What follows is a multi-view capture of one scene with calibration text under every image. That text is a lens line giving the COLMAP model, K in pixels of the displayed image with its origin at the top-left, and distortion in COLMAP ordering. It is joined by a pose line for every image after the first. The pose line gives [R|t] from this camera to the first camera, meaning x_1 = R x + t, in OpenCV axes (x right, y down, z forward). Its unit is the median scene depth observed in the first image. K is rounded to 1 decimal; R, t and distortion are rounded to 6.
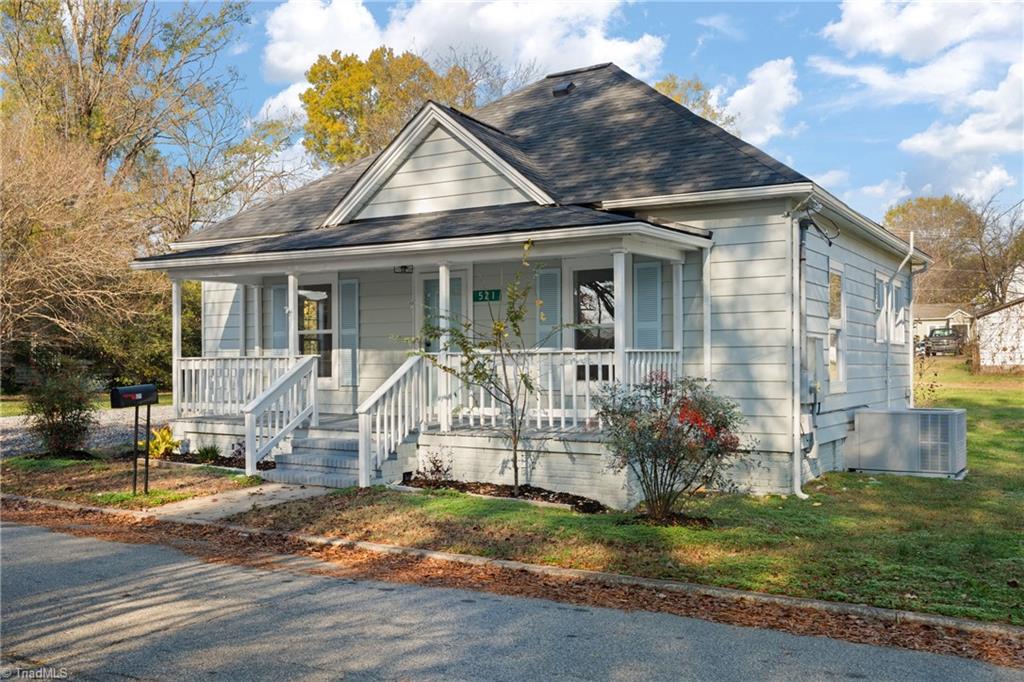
lens RADIAL K [[977.9, 0, 510.3], [0, 977.9, 352.1], [0, 0, 1]] dist [0.011152, -0.002519]
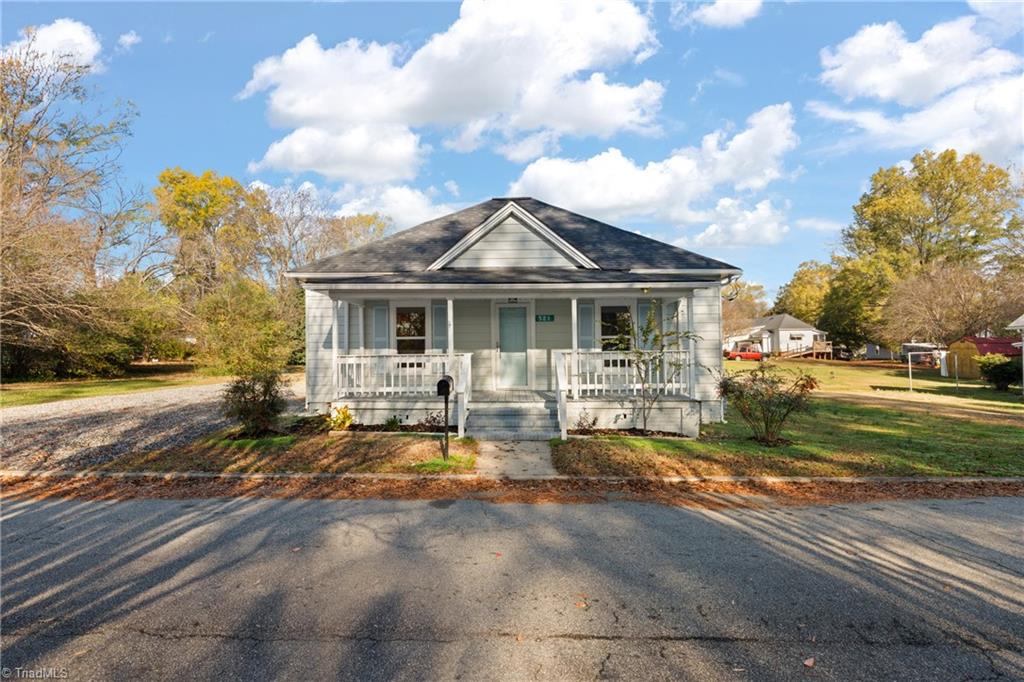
lens RADIAL K [[466.7, 0, 512.0], [0, 466.7, 341.0], [0, 0, 1]] dist [-0.000685, -0.000131]
pose [[0.866087, 0.012127, 0.499746, -0.464927], [-0.001464, 0.999763, -0.021724, -0.000370], [-0.499891, 0.018083, 0.865900, 0.310418]]
